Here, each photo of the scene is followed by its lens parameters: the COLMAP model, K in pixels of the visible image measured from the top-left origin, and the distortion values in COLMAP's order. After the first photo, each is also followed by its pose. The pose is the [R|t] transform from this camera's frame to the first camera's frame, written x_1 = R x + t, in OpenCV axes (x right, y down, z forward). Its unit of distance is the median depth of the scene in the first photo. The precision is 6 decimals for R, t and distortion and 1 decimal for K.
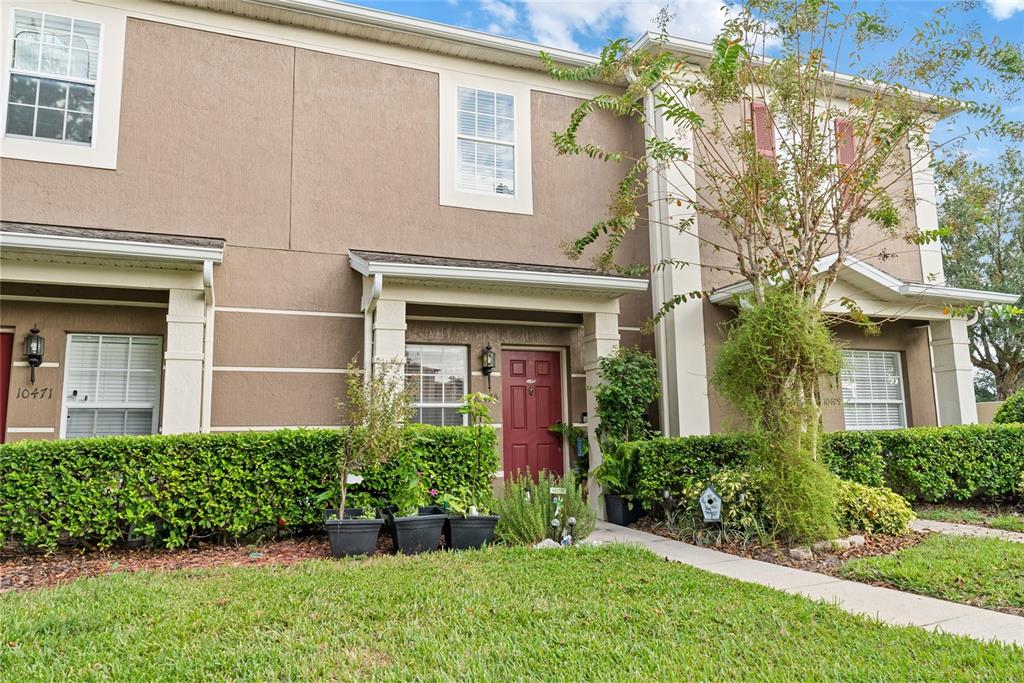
lens RADIAL K [[729.4, 0, 512.4], [0, 729.4, 339.4], [0, 0, 1]] dist [-0.003346, 0.000466]
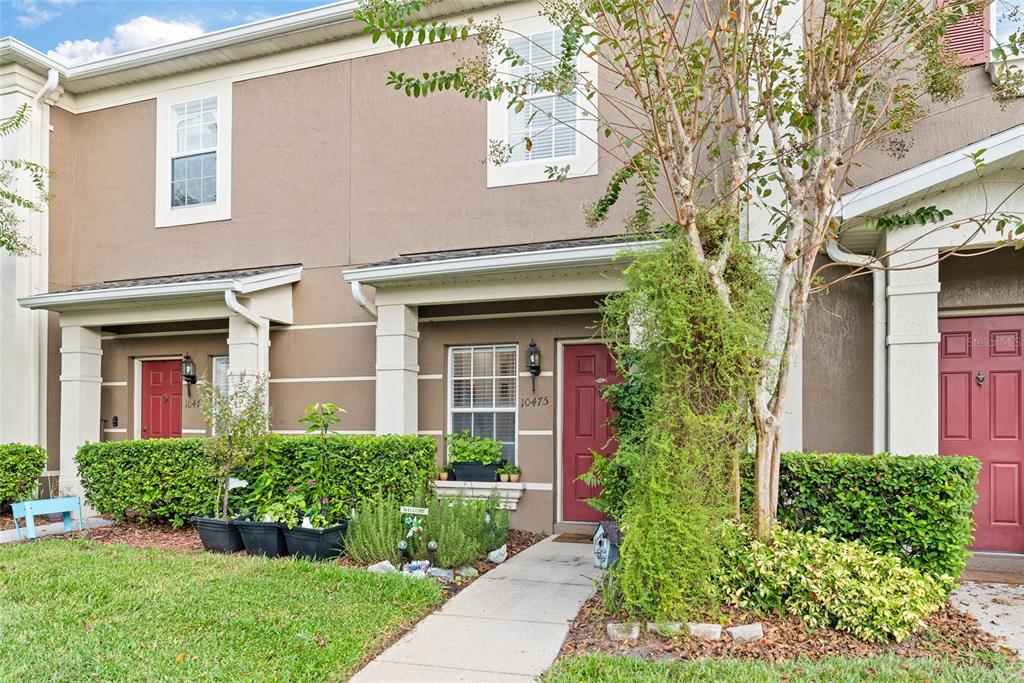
lens RADIAL K [[749.8, 0, 491.5], [0, 749.8, 430.9], [0, 0, 1]] dist [0.001389, -0.002159]
pose [[0.729774, 0.017722, -0.683459, 0.647072], [0.075525, 0.991456, 0.106351, 0.017436], [0.679504, -0.129231, 0.722200, 0.353679]]
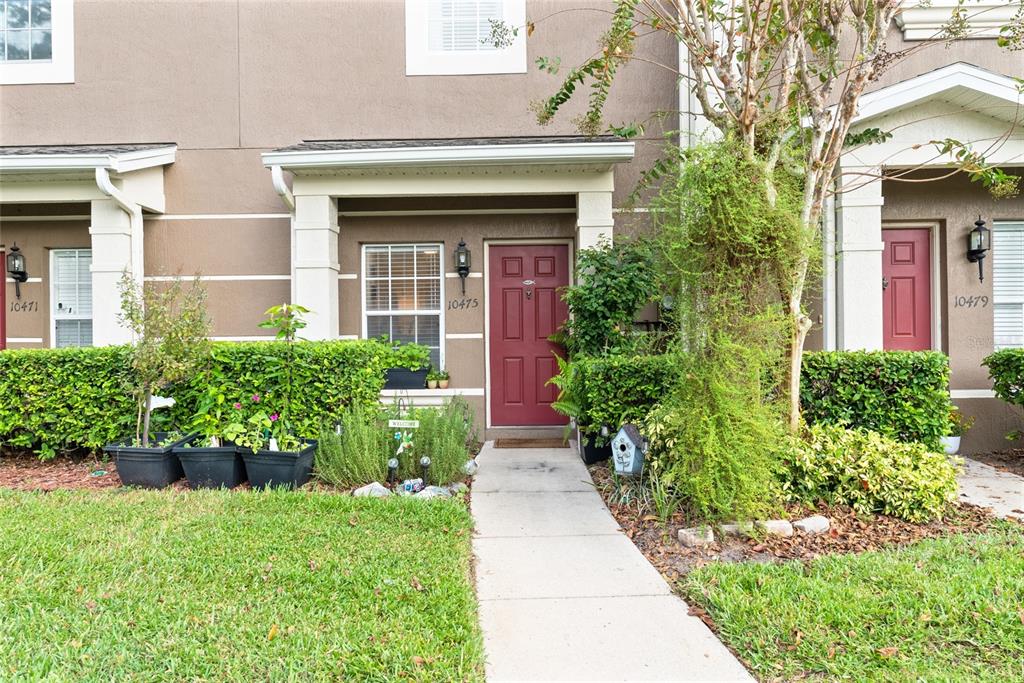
lens RADIAL K [[729.4, 0, 502.0], [0, 729.4, 344.6], [0, 0, 1]] dist [-0.003346, 0.000466]
pose [[0.913221, 0.012163, -0.407284, 0.415492], [0.049201, 0.988949, 0.139853, 0.012563], [0.404484, -0.147755, 0.902531, 0.285028]]
